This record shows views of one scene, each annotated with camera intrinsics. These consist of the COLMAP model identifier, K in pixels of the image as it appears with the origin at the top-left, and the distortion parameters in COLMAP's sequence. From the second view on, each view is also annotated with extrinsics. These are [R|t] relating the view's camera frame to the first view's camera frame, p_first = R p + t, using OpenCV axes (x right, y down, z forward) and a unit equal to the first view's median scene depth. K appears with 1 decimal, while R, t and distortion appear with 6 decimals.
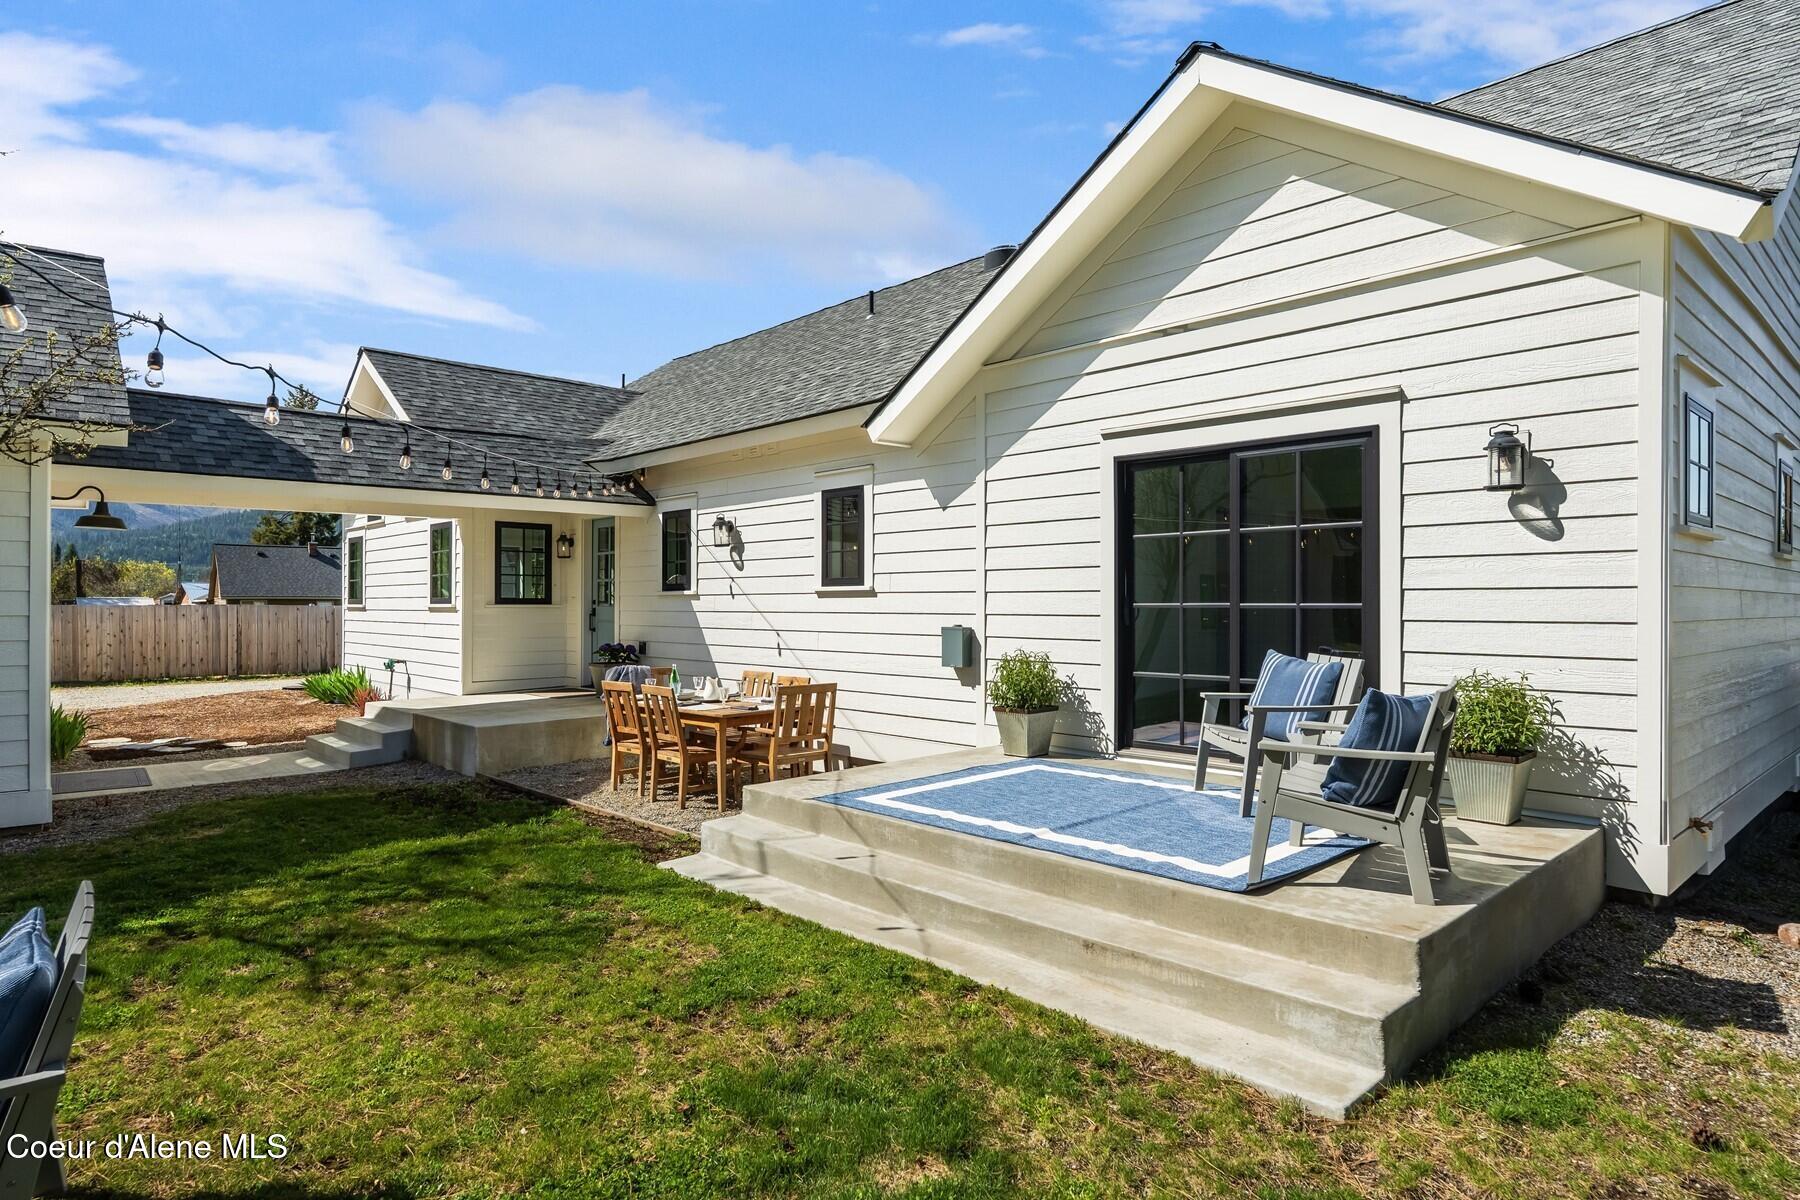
lens RADIAL K [[953.8, 0, 900.5], [0, 953.8, 600.9], [0, 0, 1]] dist [-0.002854, -0.000627]
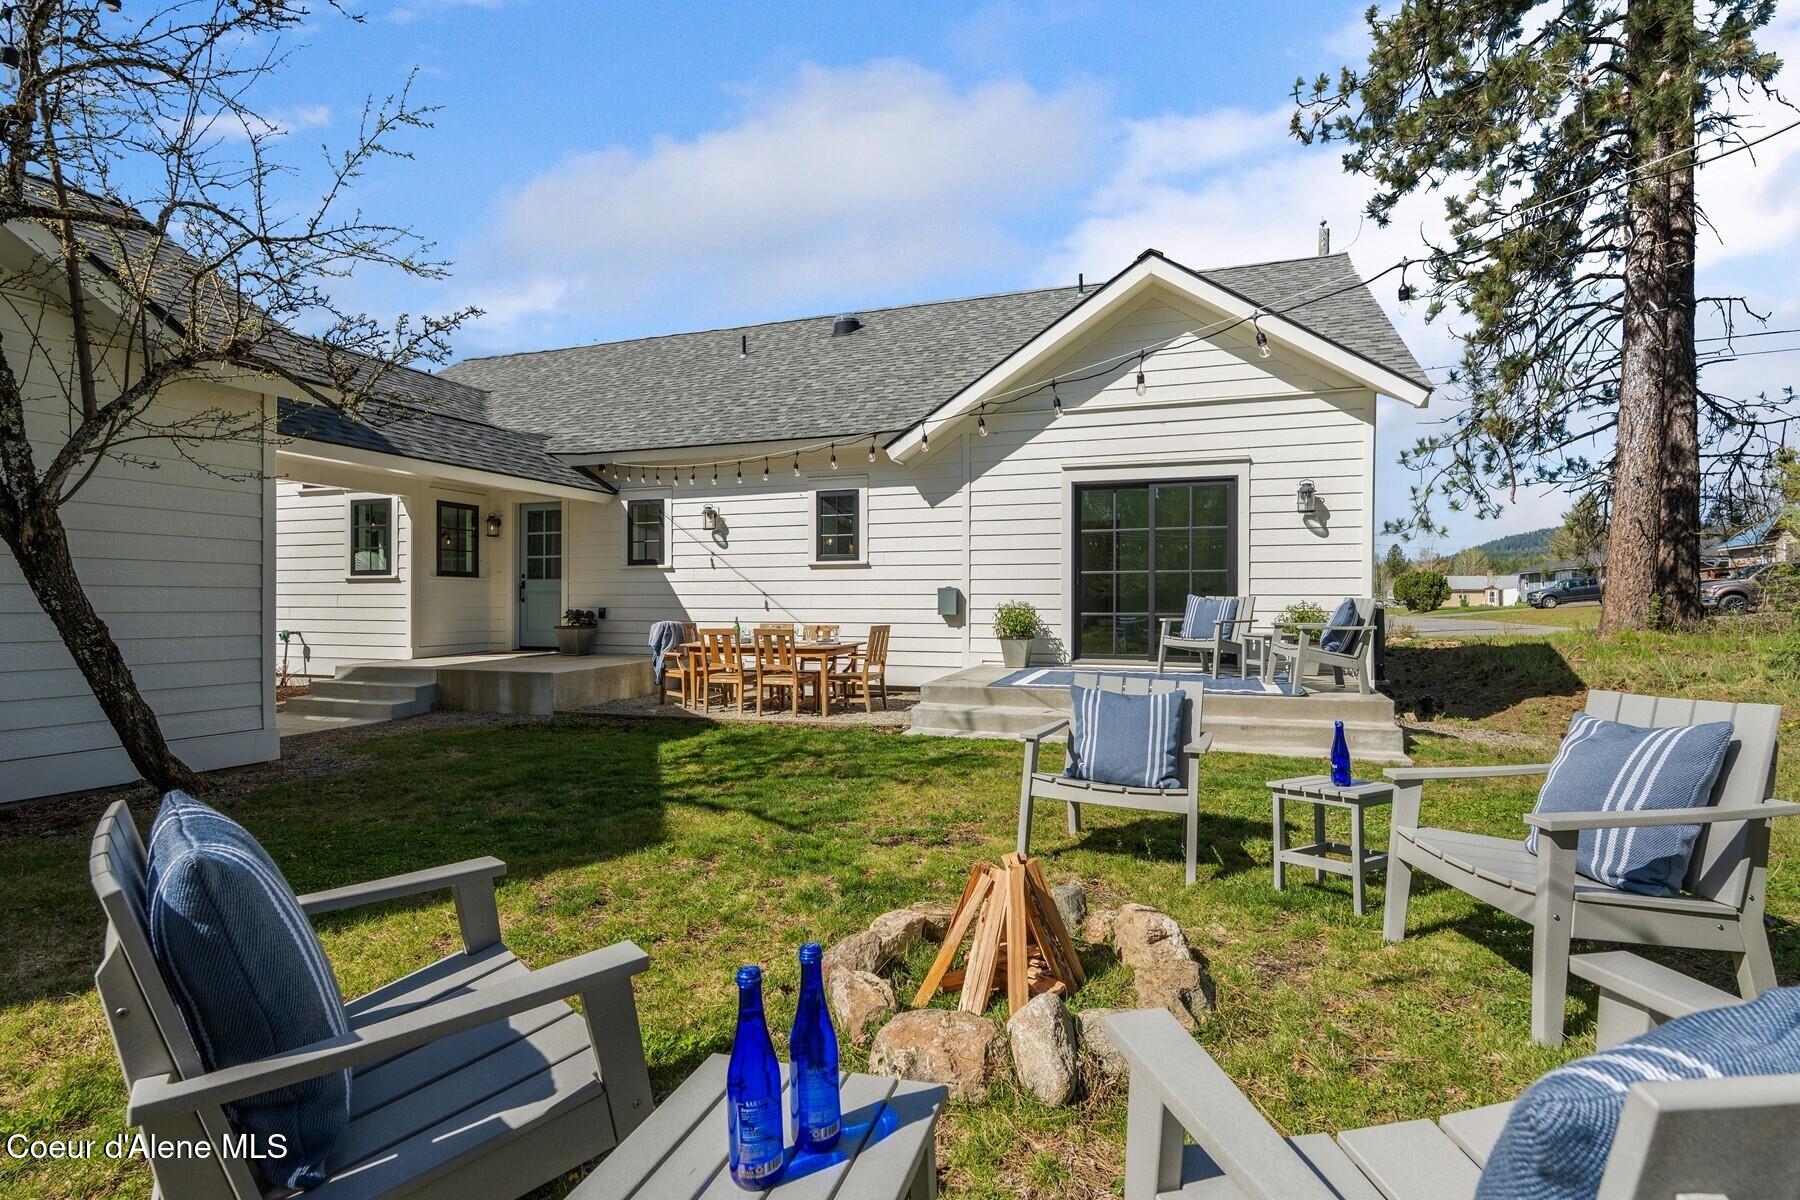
lens RADIAL K [[808.0, 0, 900.8], [0, 808.0, 604.9], [0, 0, 1]] dist [-0.001996, -0.000280]
pose [[0.903087, -0.003559, 0.429444, -0.551875], [-0.002452, 0.999907, 0.013443, 0.036868], [-0.429451, -0.013193, 0.902994, -0.114489]]
